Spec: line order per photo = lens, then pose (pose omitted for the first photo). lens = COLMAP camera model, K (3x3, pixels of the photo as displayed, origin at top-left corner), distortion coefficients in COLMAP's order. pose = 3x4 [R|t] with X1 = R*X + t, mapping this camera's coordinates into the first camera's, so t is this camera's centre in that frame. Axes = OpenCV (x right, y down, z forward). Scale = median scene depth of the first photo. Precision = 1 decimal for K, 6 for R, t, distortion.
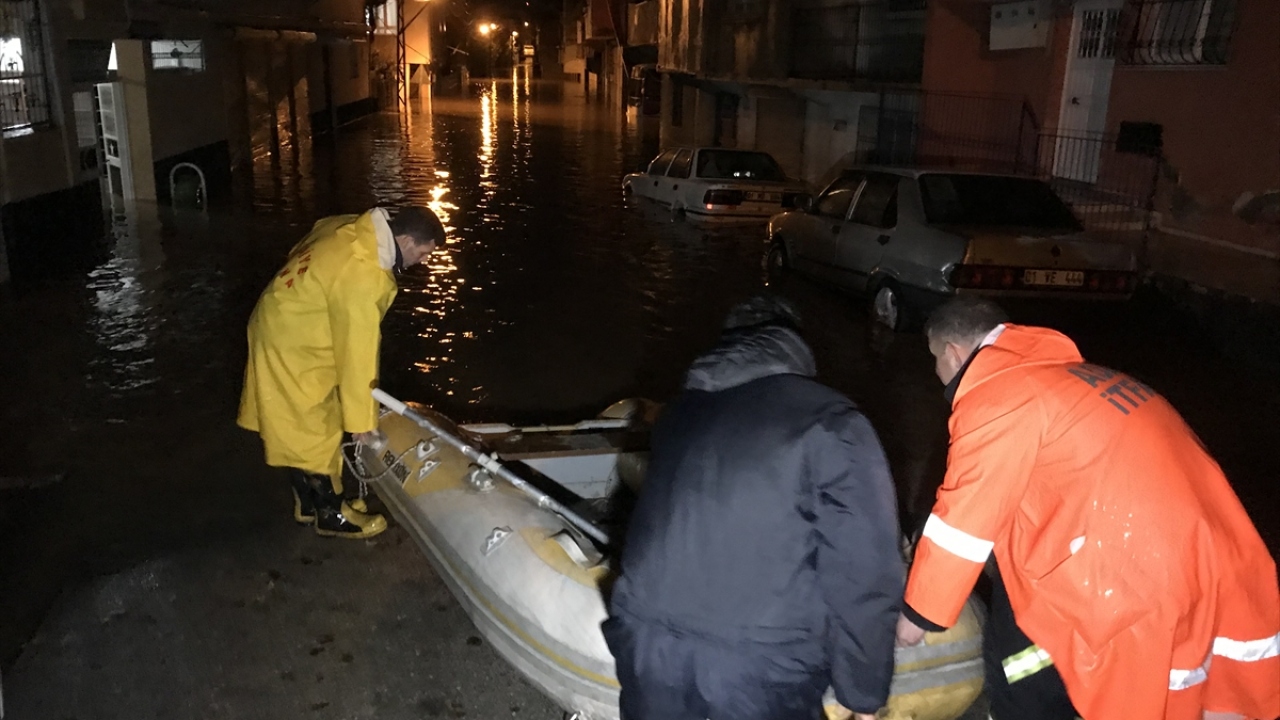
lens RADIAL K [[1027.2, 0, 640.0], [0, 1027.2, 360.0], [0, 0, 1]] dist [0.045532, -0.080151]
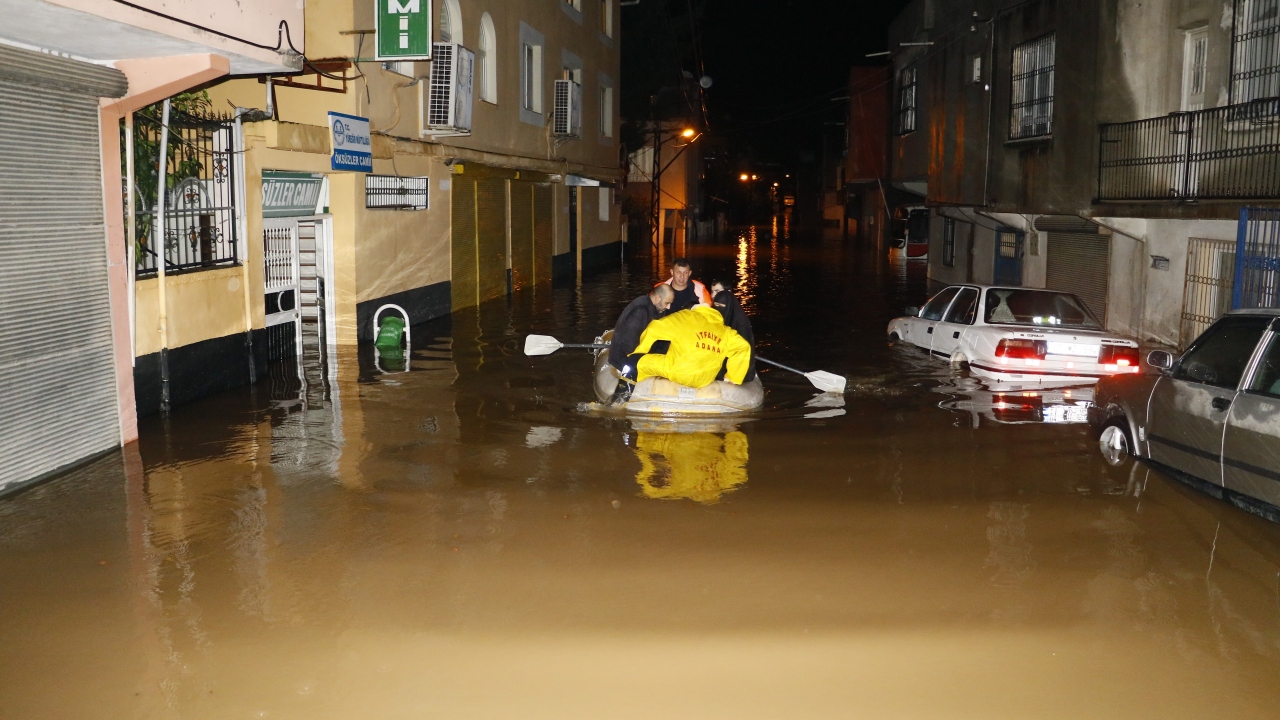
lens RADIAL K [[1047.0, 0, 640.0], [0, 1047.0, 360.0], [0, 0, 1]] dist [-0.222737, 0.232700]
pose [[0.970084, 0.014676, -0.242327, -0.005873], [-0.048388, 0.989832, -0.133760, -0.020193], [0.237900, 0.141484, 0.960930, 0.118537]]
